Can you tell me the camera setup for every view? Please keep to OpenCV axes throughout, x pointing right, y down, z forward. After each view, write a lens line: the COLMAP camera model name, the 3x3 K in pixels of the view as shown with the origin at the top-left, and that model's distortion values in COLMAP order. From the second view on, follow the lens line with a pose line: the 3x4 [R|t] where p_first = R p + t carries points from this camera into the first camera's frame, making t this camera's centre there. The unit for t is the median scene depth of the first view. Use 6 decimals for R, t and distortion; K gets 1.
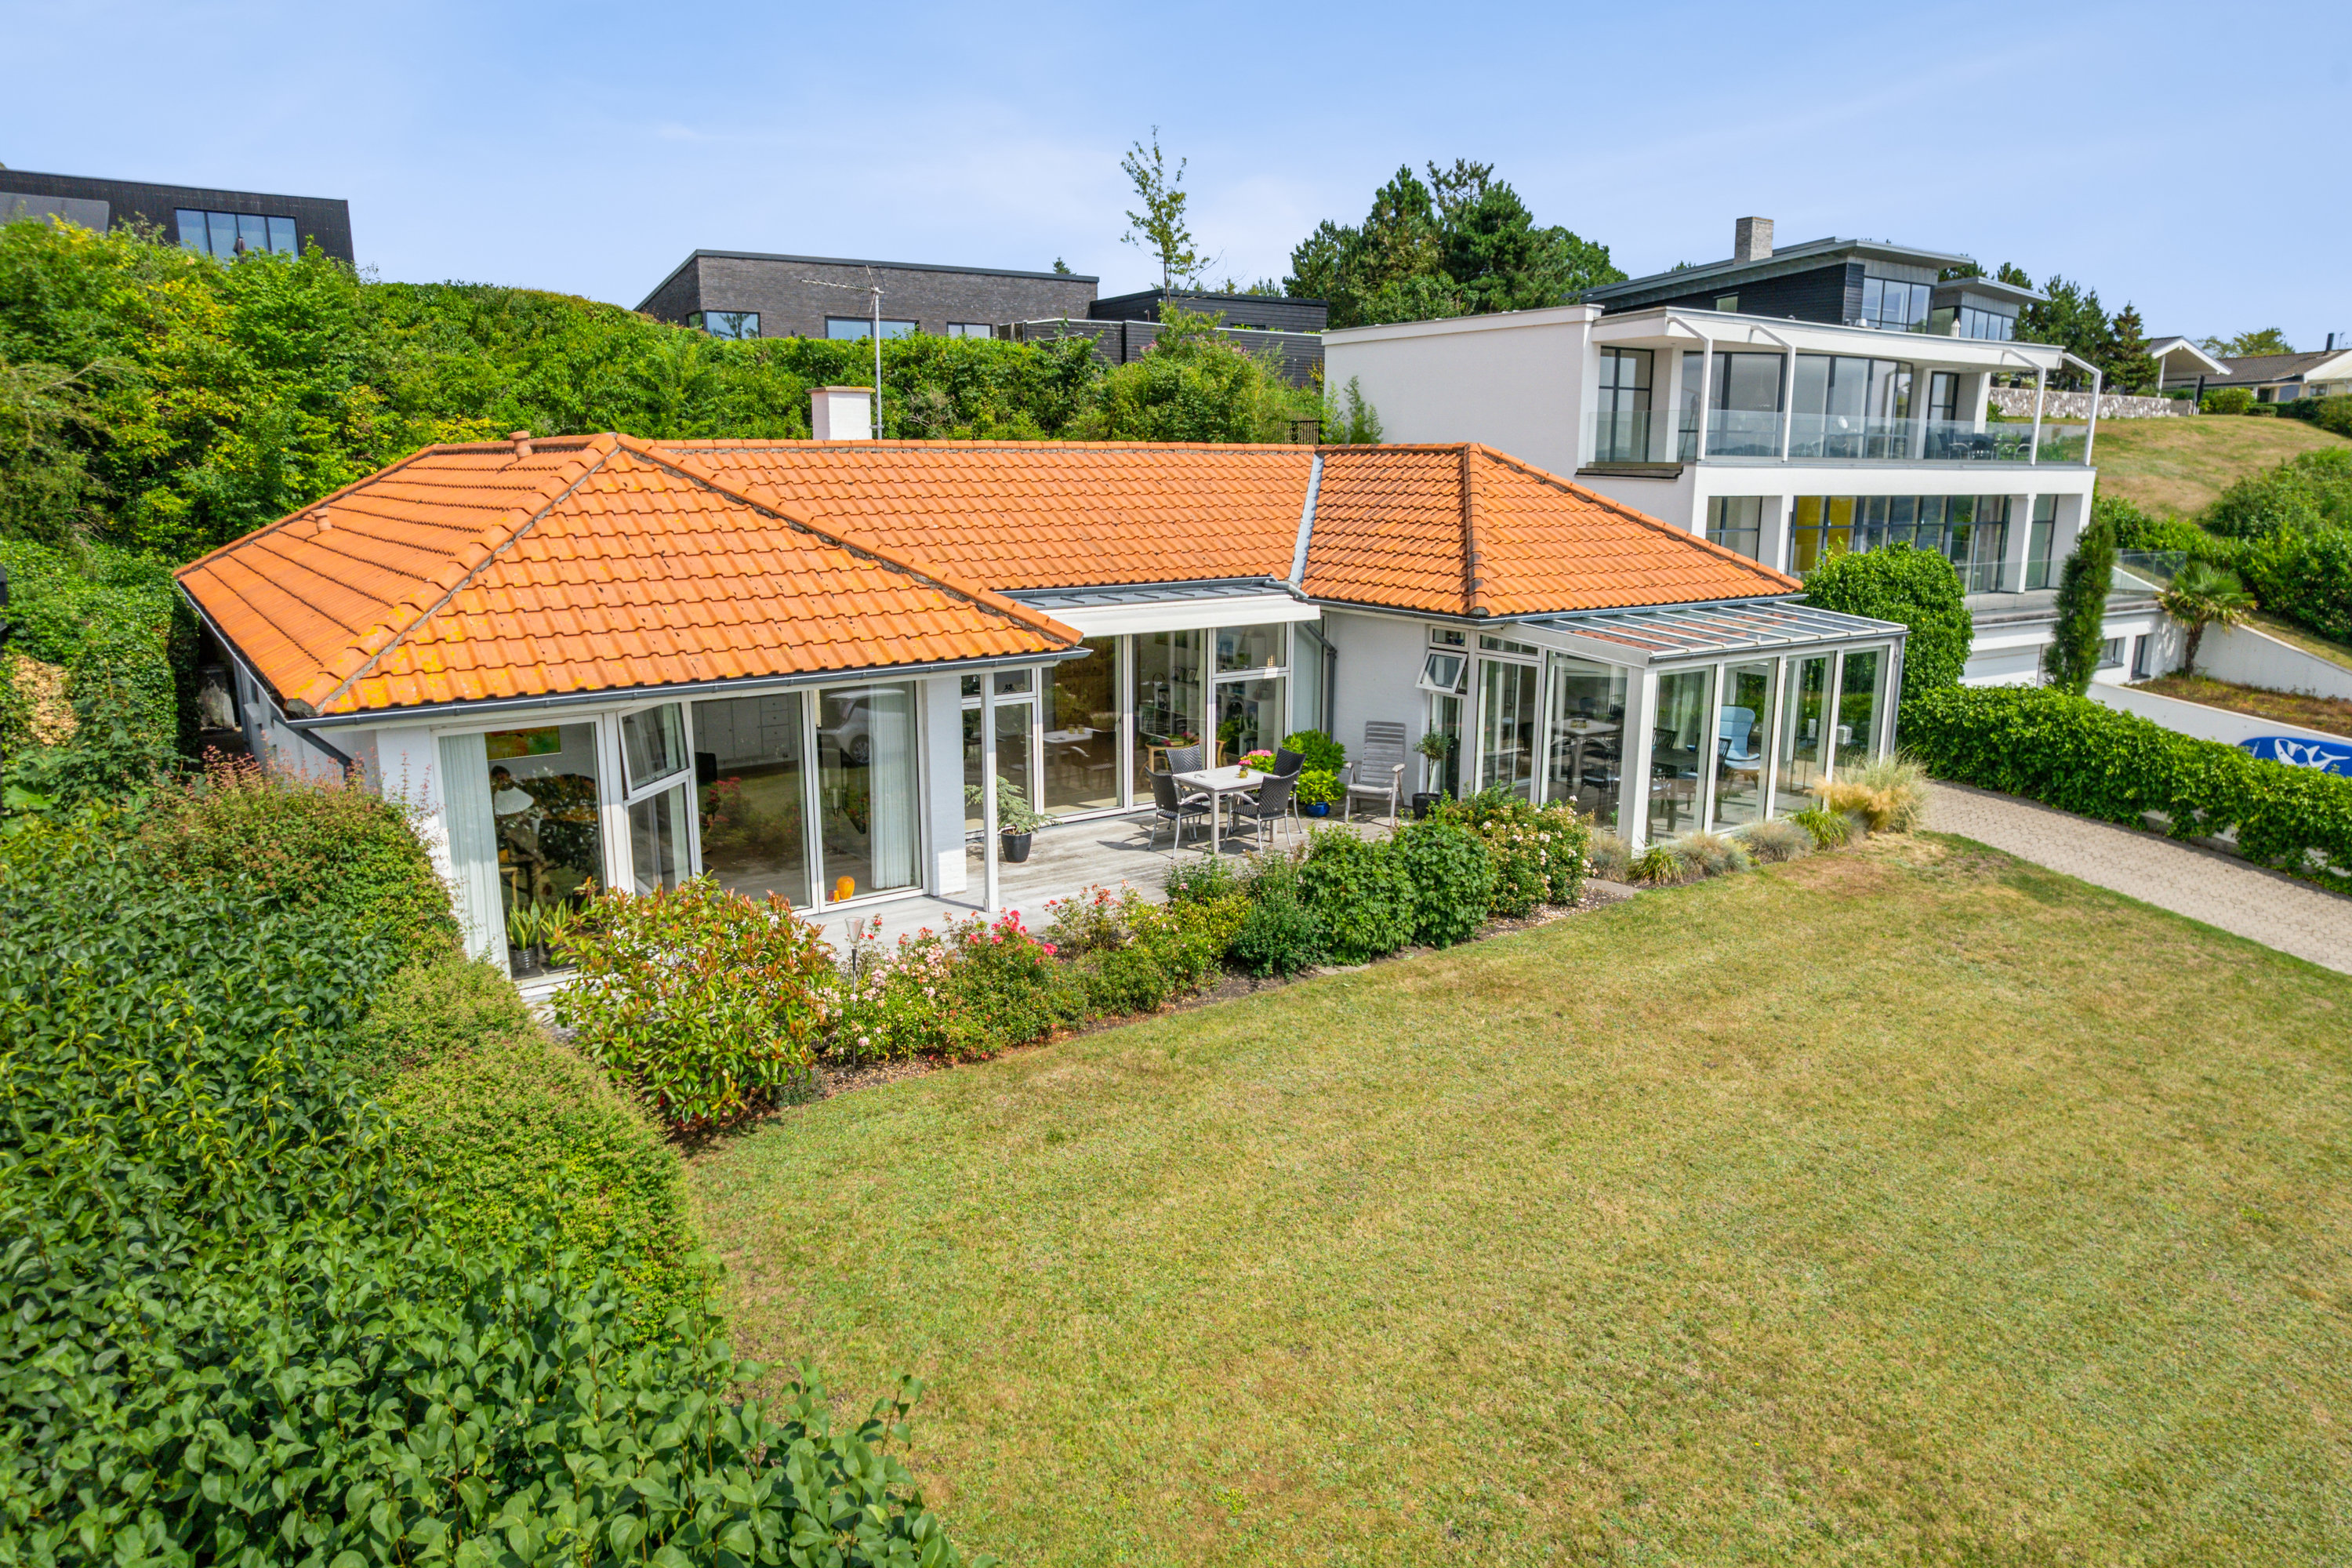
lens RADIAL K [[1478.5, 0, 1166.8], [0, 1478.5, 784.3], [0, 0, 1]] dist [0.001197, 0.003040]
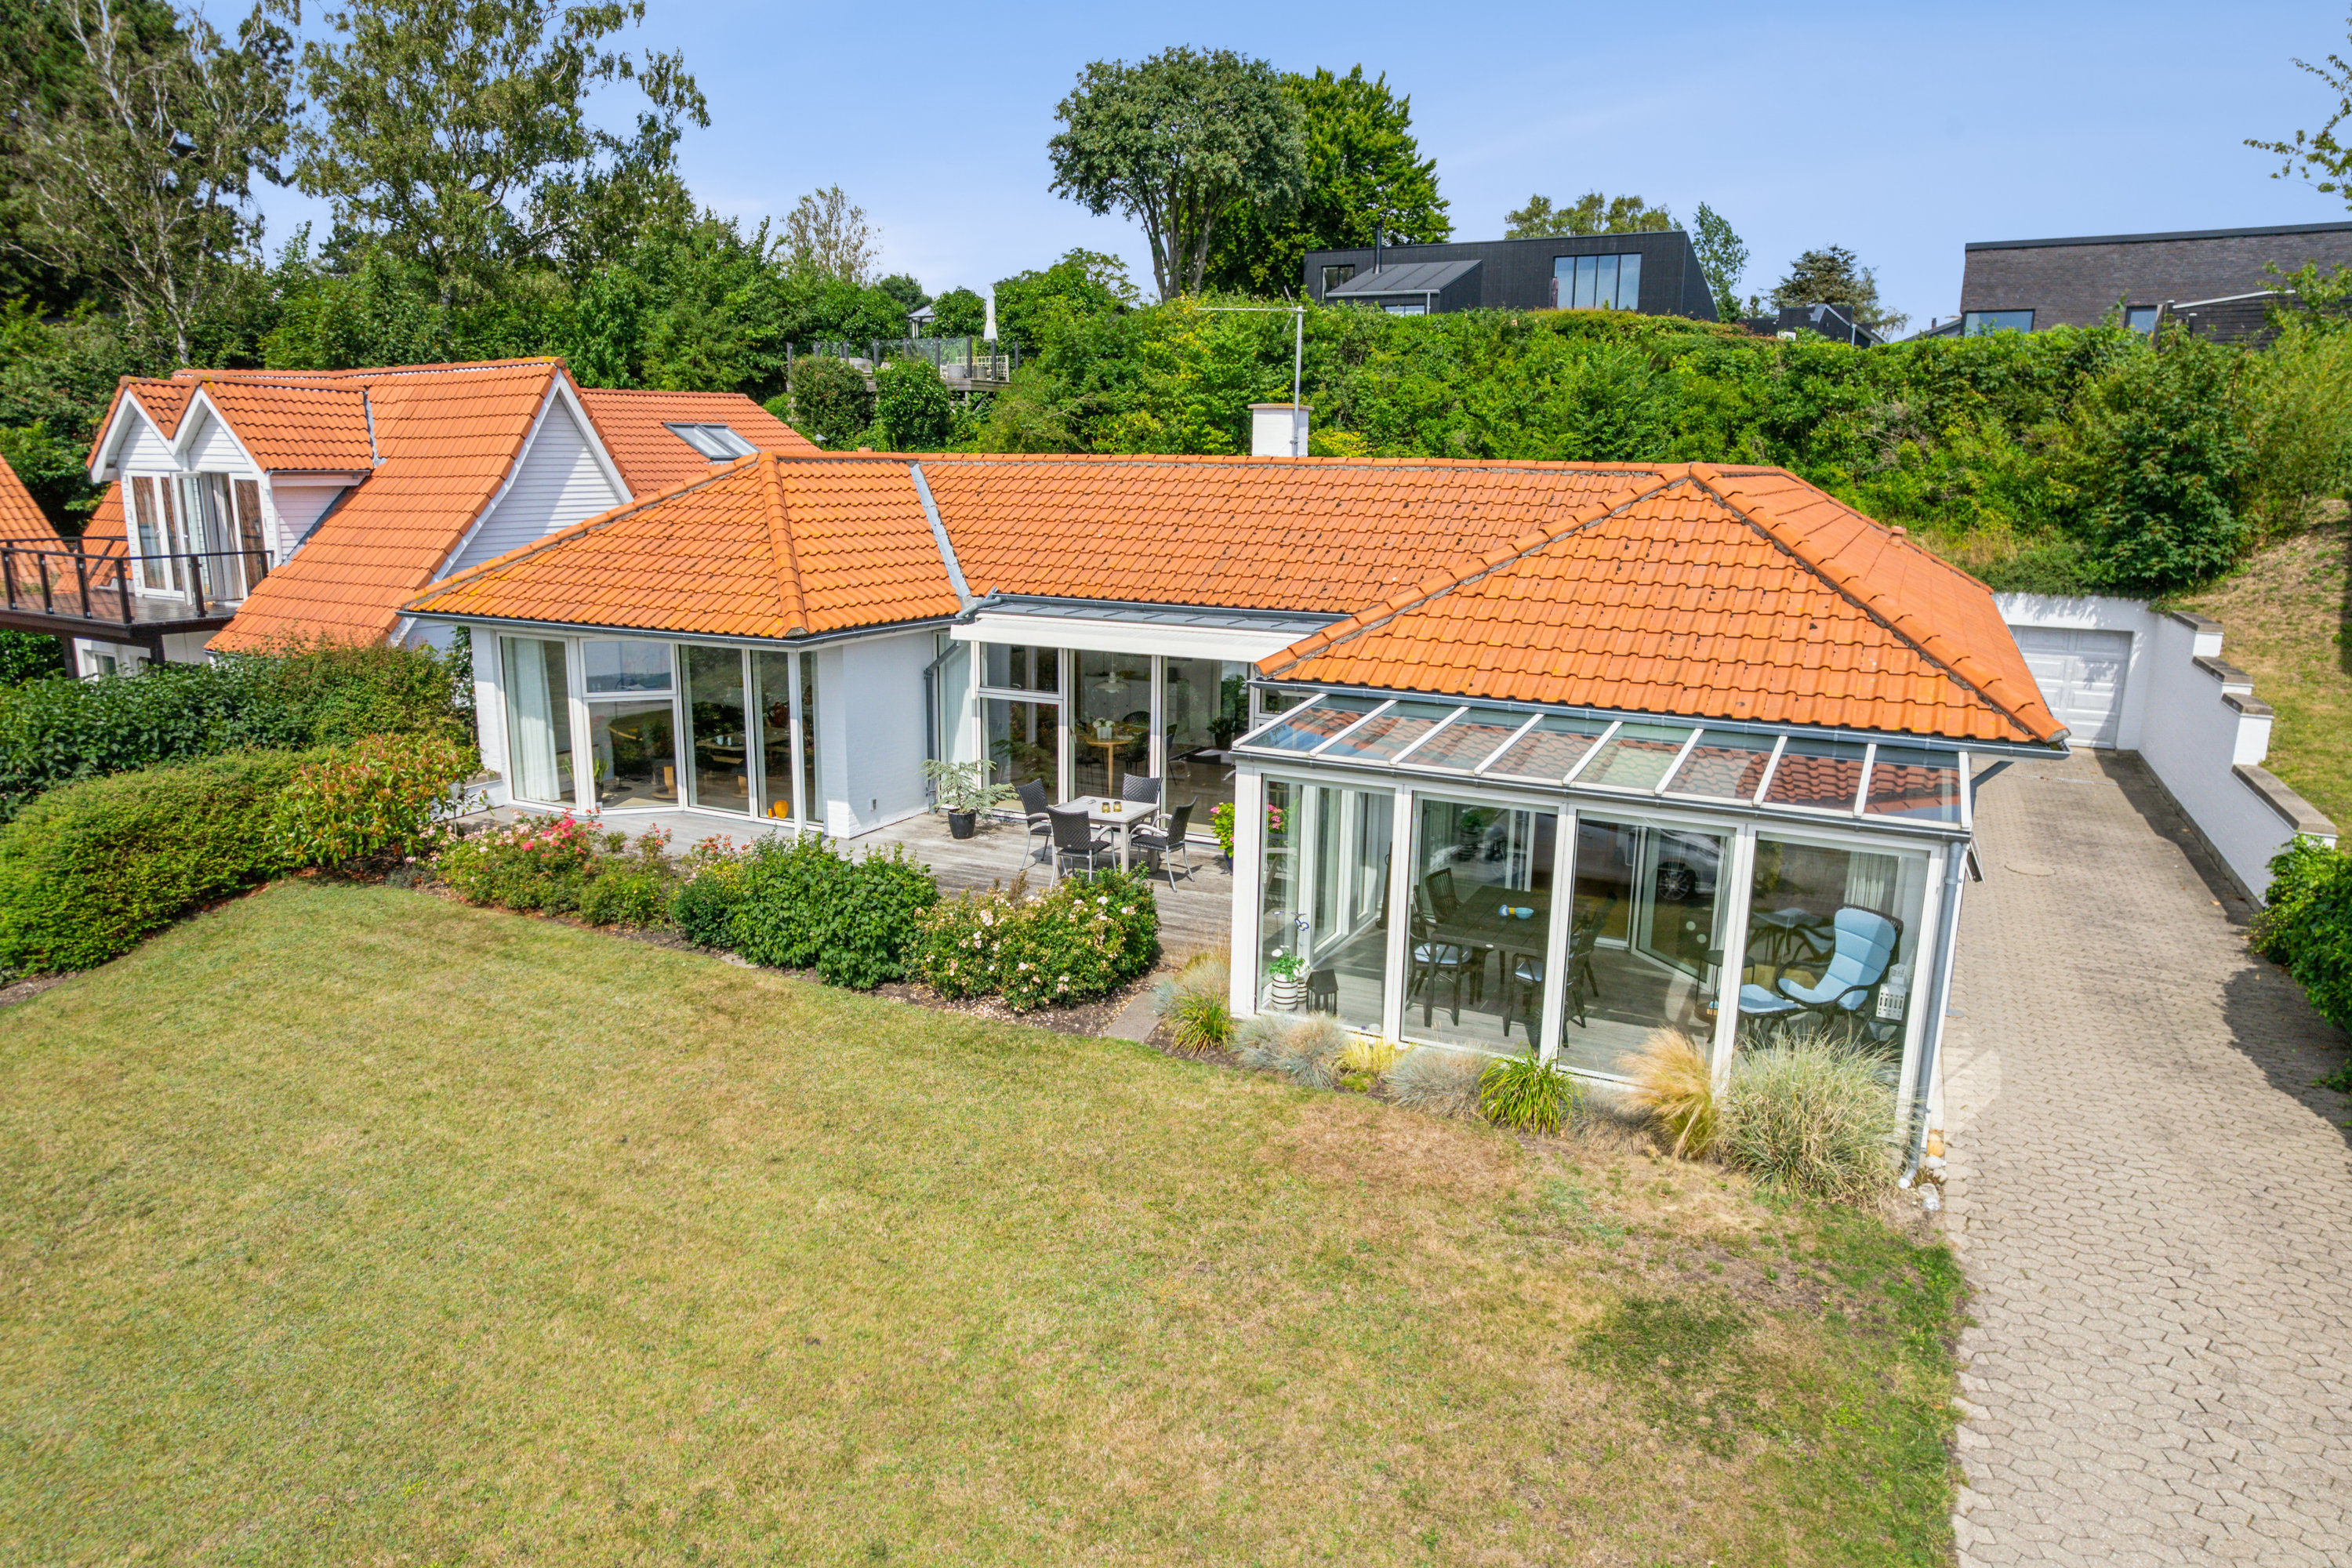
lens RADIAL K [[1478.5, 0, 1166.8], [0, 1478.5, 784.3], [0, 0, 1]] dist [0.001197, 0.003040]
pose [[0.464983, 0.193039, -0.864018, 0.864898], [-0.204228, 0.973005, 0.107482, -0.129024], [0.861442, 0.126479, 0.491855, 0.560217]]
